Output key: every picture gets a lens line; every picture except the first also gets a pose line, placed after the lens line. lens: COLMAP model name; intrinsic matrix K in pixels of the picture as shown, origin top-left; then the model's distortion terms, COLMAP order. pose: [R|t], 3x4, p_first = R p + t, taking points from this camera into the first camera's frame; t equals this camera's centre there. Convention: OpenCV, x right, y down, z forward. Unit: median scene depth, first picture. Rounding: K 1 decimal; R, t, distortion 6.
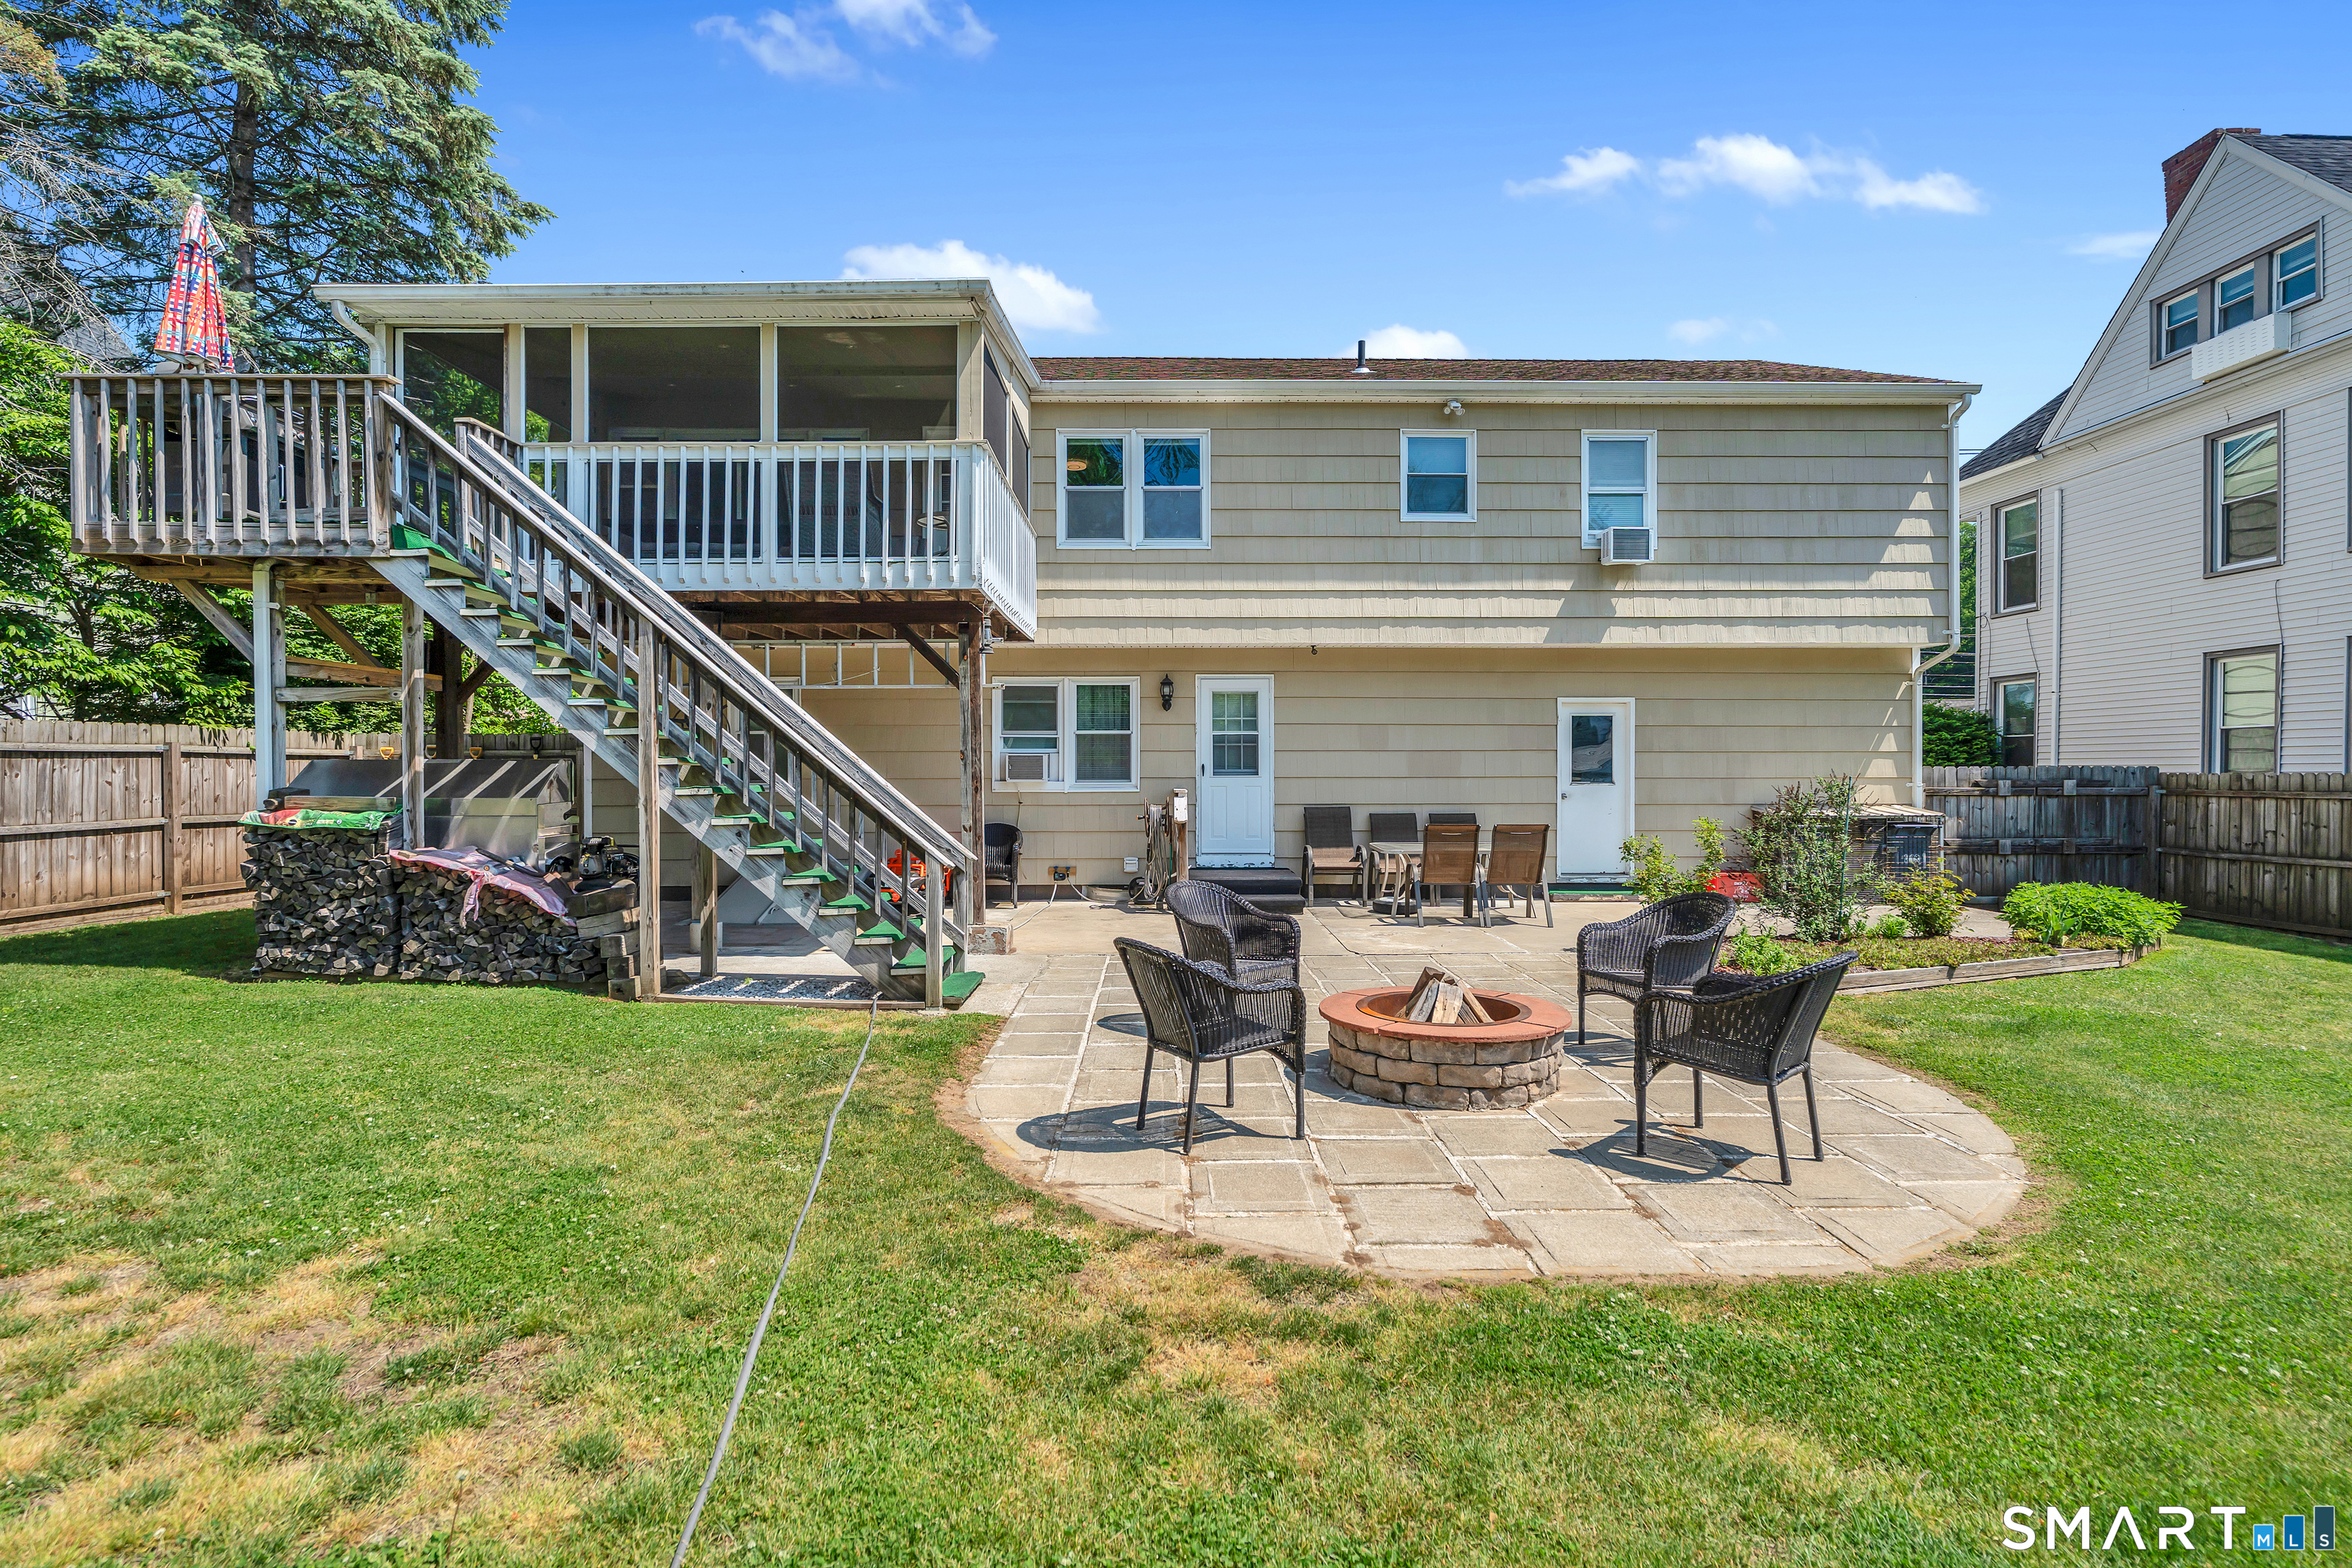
lens RADIAL K [[1140.6, 0, 1176.0], [0, 1140.6, 784.0], [0, 0, 1]] dist [-0.001656, -0.001097]
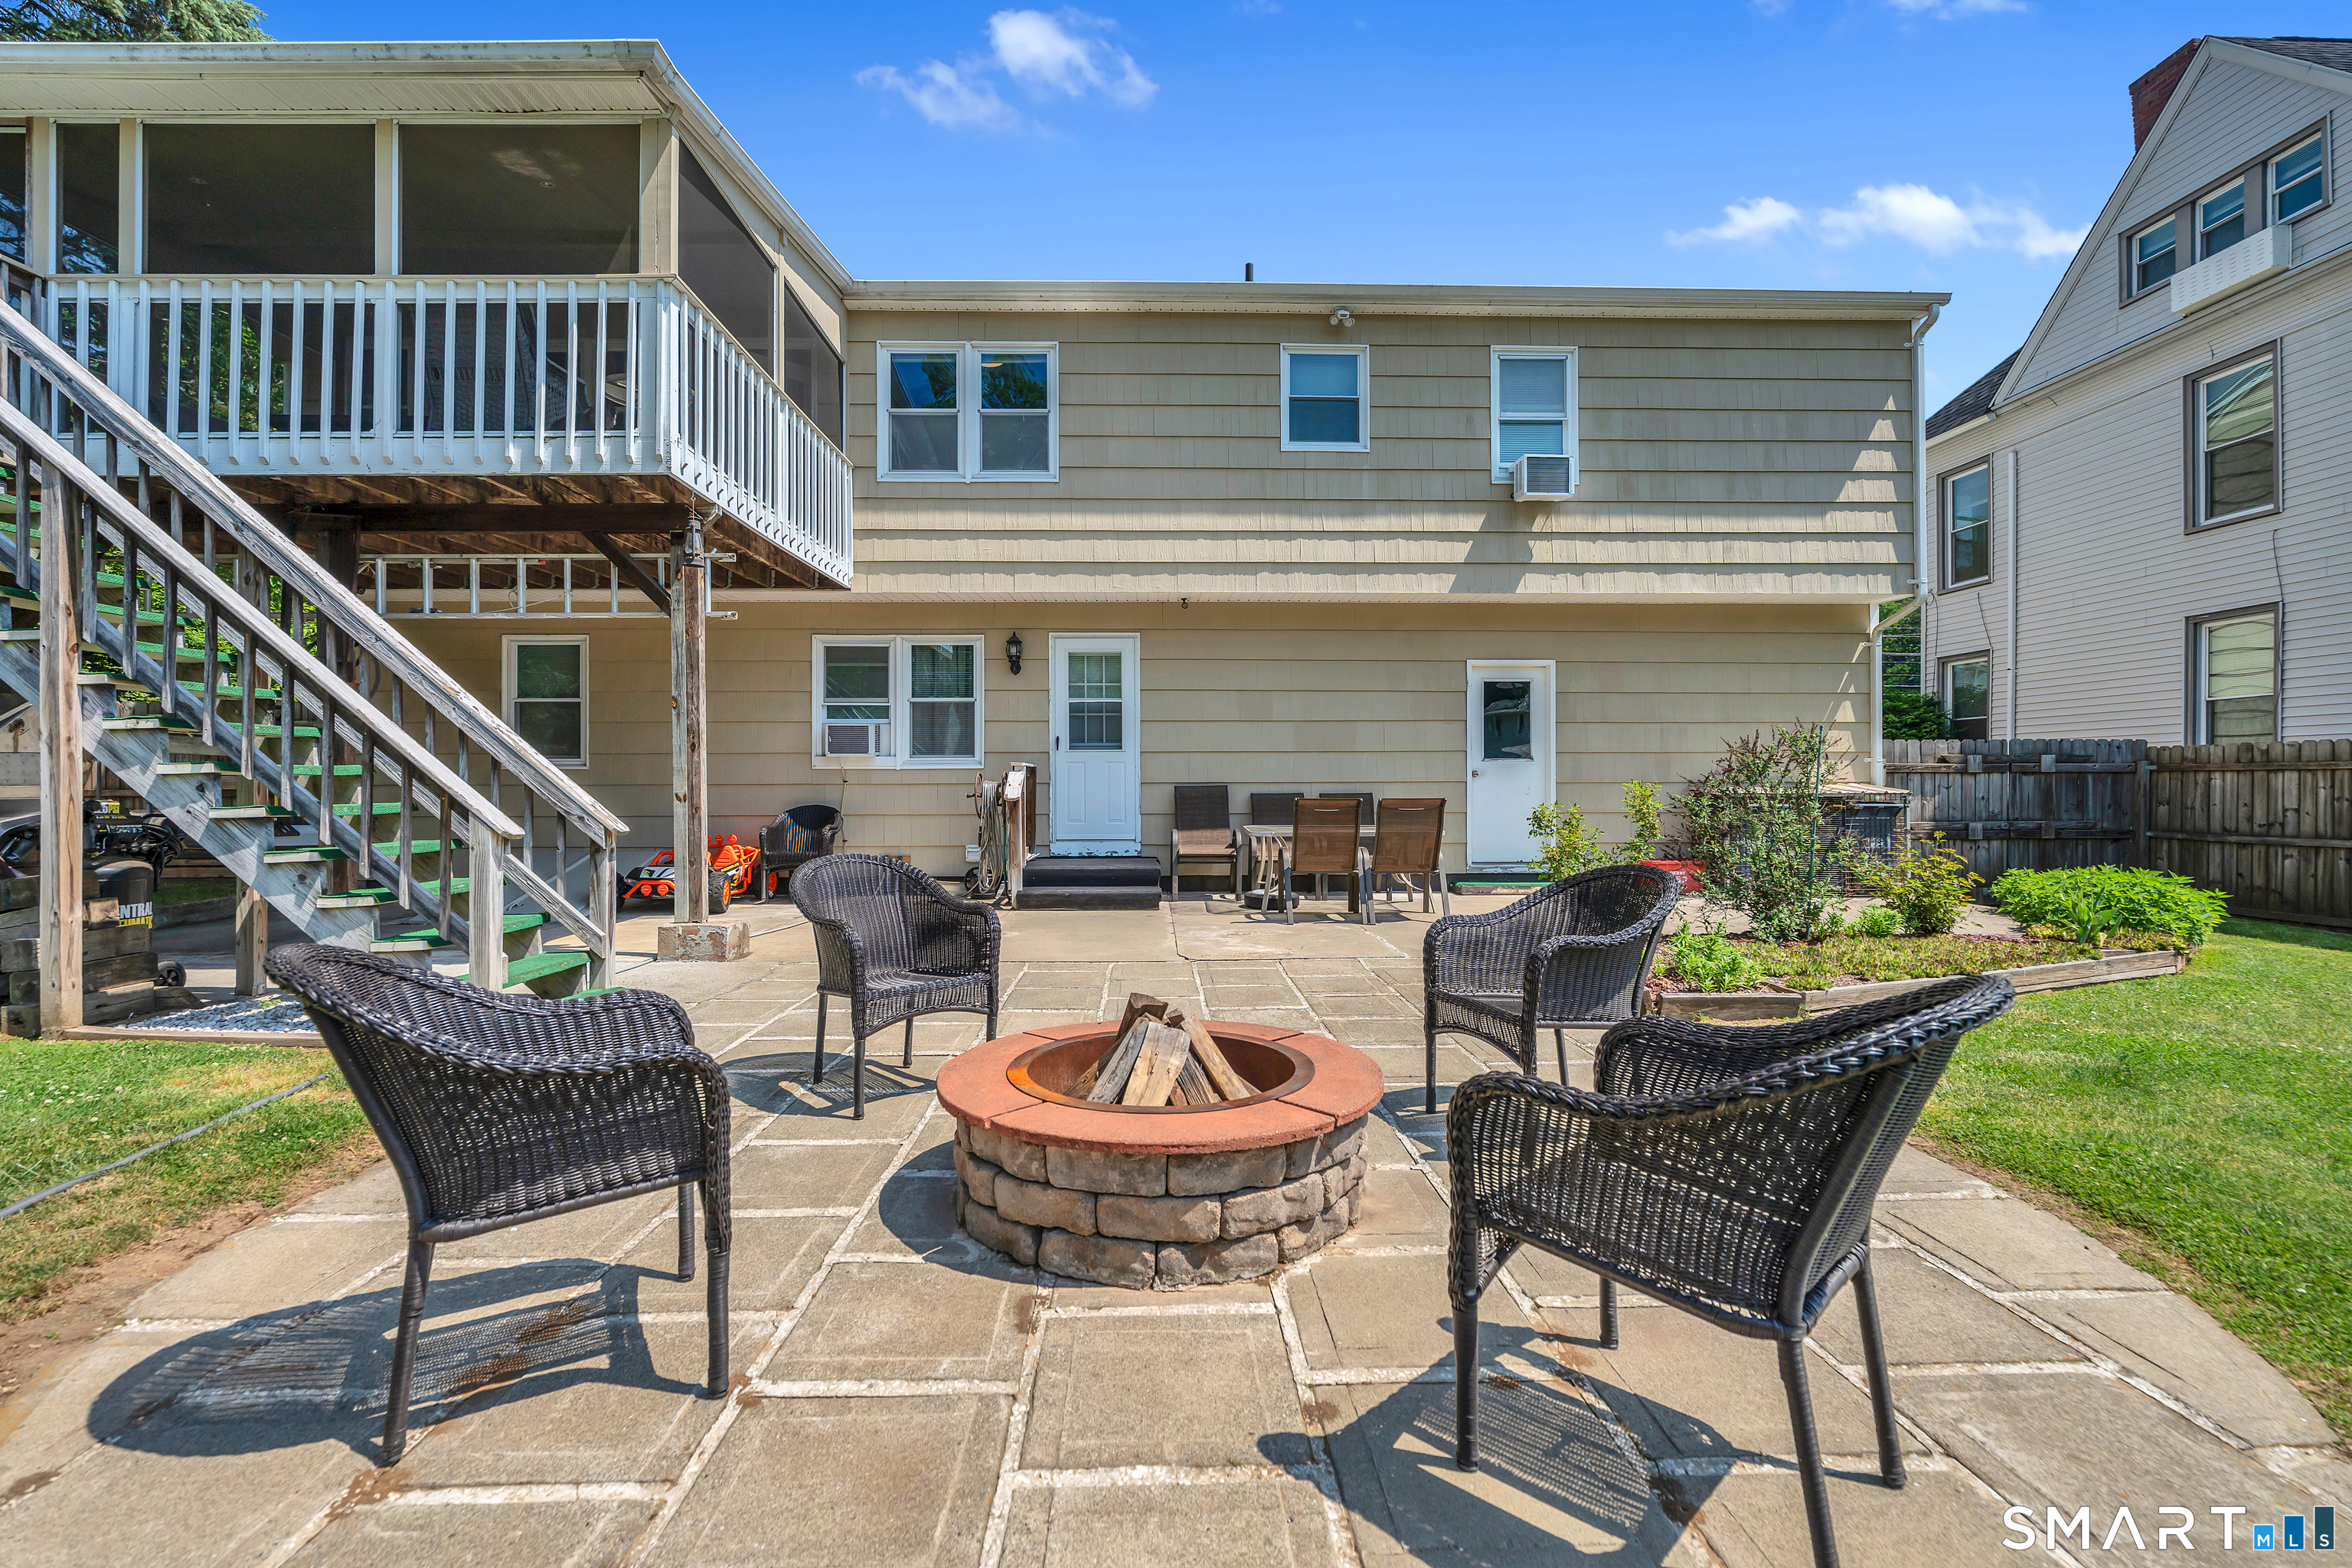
lens RADIAL K [[1036.2, 0, 1174.9], [0, 1036.2, 787.4], [0, 0, 1]] dist [-0.006249, 0.000626]
pose [[0.999931, -0.001498, 0.011629, 0.108151], [0.001600, 0.999960, -0.008782, 0.029413], [-0.011615, 0.008800, 0.999894, 0.225835]]
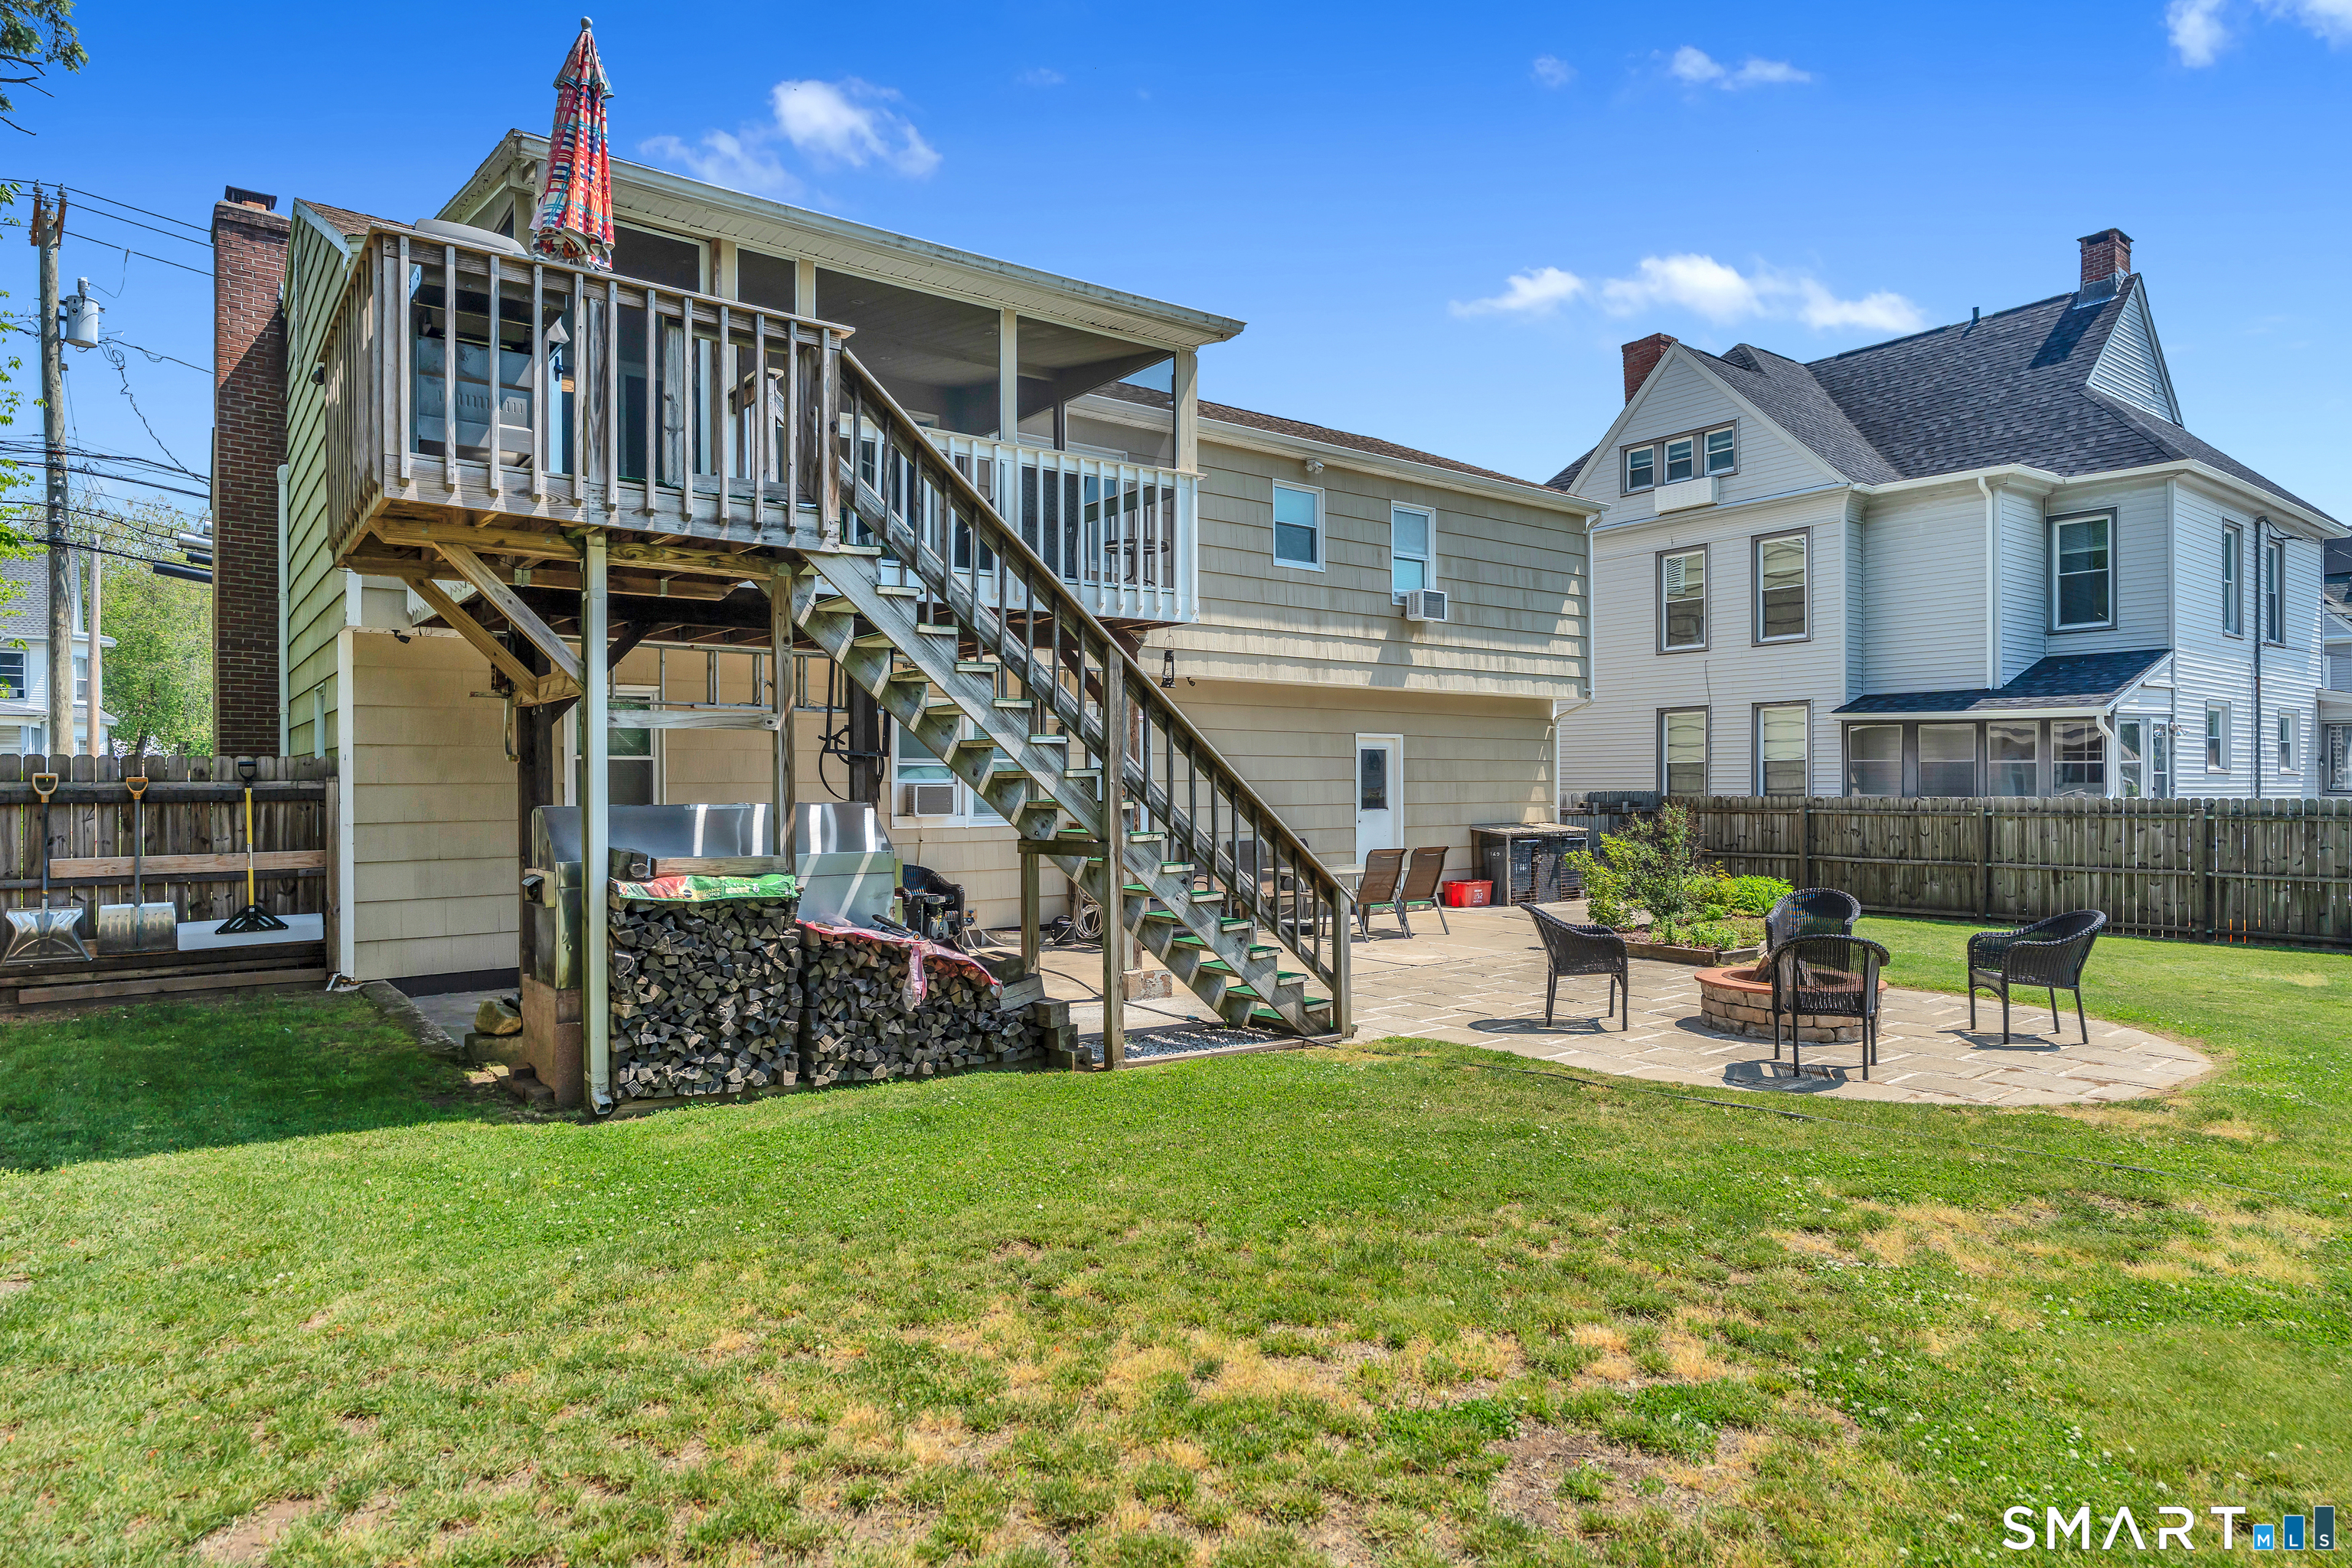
lens RADIAL K [[1328.9, 0, 1184.3], [0, 1328.9, 791.4], [0, 0, 1]] dist [0.001042, -0.000001]
pose [[0.797092, -0.006220, 0.603825, -0.616989], [0.011637, 0.999919, -0.005060, -0.014830], [-0.603745, 0.011060, 0.797101, 0.067561]]
